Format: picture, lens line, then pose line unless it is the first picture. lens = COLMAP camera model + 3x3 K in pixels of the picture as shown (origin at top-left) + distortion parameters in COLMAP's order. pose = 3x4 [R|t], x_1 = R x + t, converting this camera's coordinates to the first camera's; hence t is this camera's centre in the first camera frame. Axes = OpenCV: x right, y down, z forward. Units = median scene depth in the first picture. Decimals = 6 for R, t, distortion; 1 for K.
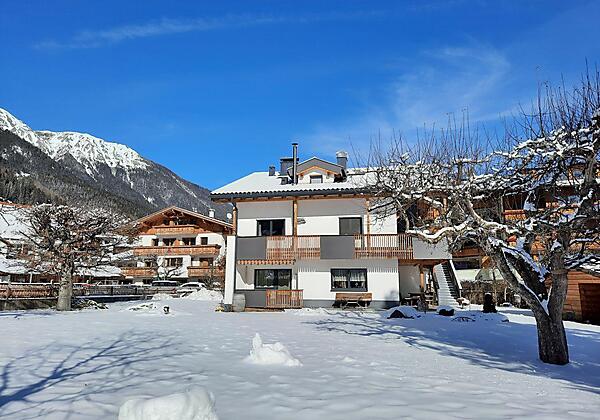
lens RADIAL K [[436.8, 0, 300.0], [0, 436.8, 210.0], [0, 0, 1]] dist [0.017396, 0.000591]
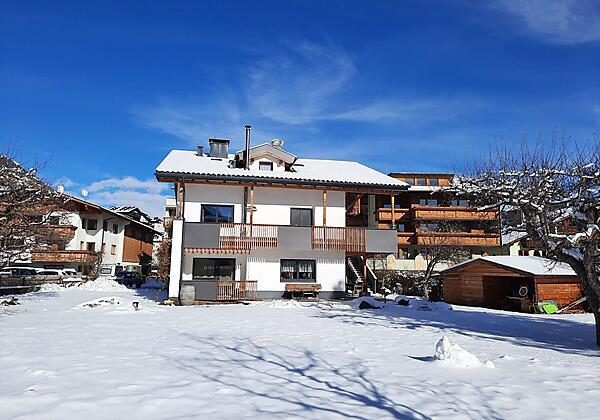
lens RADIAL K [[449.2, 0, 303.7], [0, 449.2, 222.5], [0, 0, 1]] dist [0.037410, -0.004794]
pose [[0.919404, 0.052743, 0.389762, -0.273079], [-0.075837, 0.996145, 0.044093, 0.003337], [-0.385933, -0.070098, 0.919860, 0.052907]]
